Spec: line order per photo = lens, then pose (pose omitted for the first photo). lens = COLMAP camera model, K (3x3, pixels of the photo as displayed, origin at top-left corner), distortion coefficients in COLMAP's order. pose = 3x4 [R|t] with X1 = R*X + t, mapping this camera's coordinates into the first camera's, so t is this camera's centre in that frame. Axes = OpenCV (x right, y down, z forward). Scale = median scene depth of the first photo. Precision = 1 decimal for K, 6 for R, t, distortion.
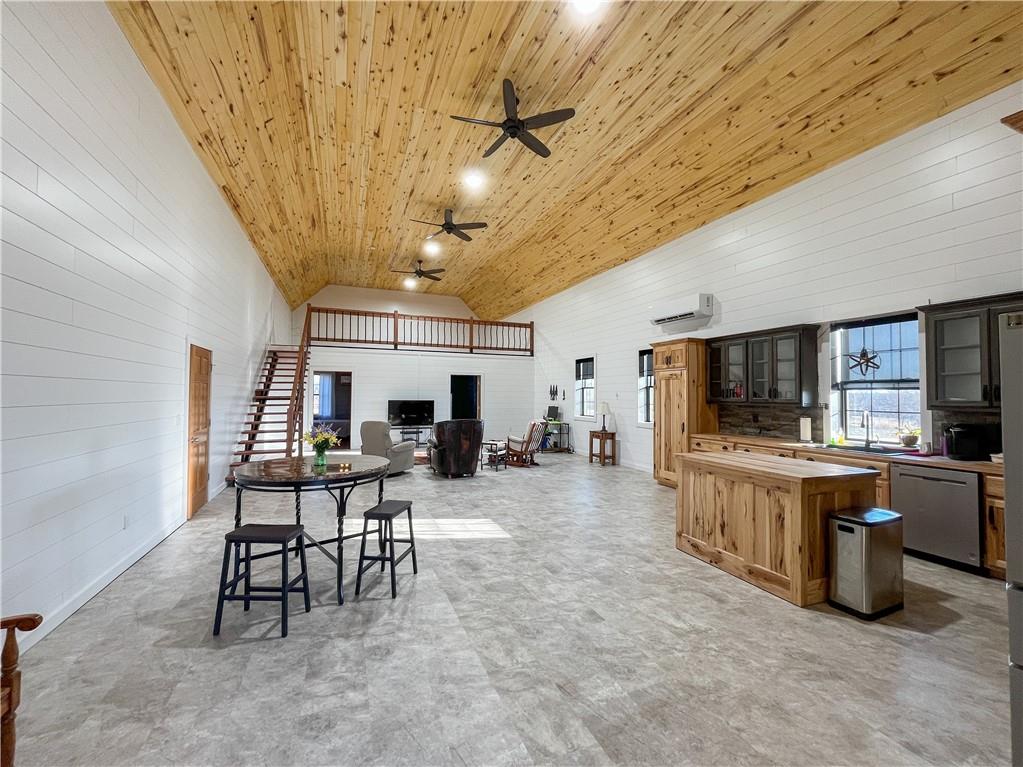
lens RADIAL K [[428.6, 0, 511.5], [0, 428.6, 383.5], [0, 0, 1]] dist [-0.001507, -0.000321]
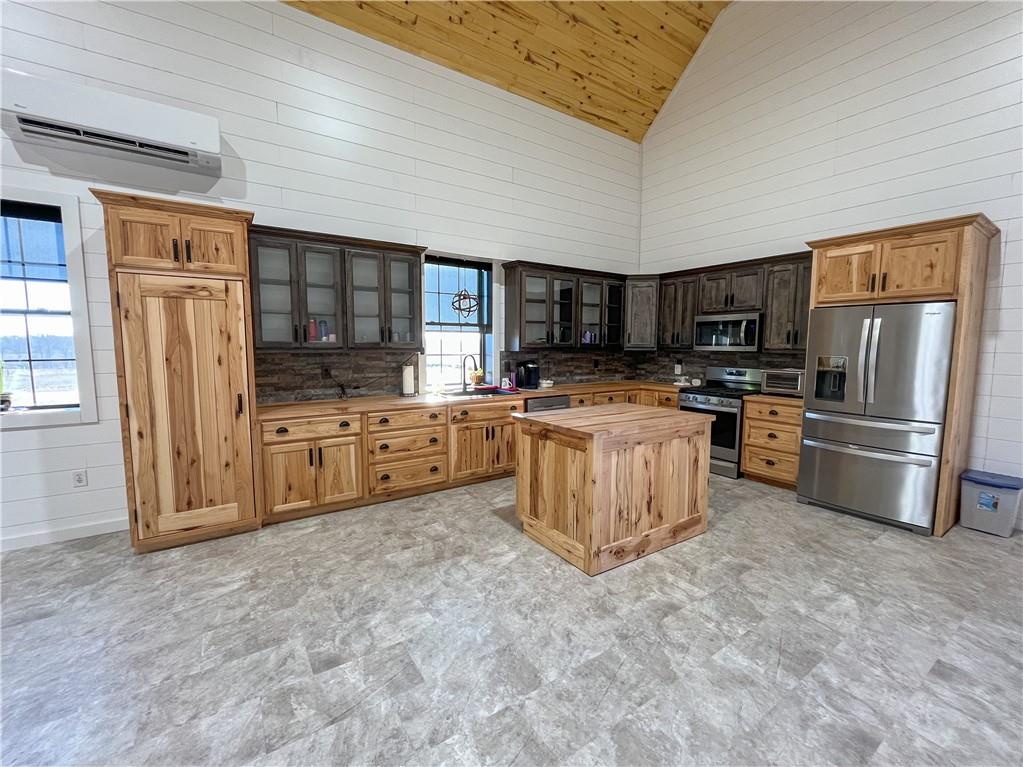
lens RADIAL K [[428.6, 0, 511.5], [0, 428.6, 383.5], [0, 0, 1]] dist [-0.001507, -0.000321]
pose [[-0.208096, -0.100886, 0.972892, -0.197219], [-0.032122, 0.994835, 0.096291, 0.039580], [-0.977581, -0.011214, -0.210262, 1.323895]]
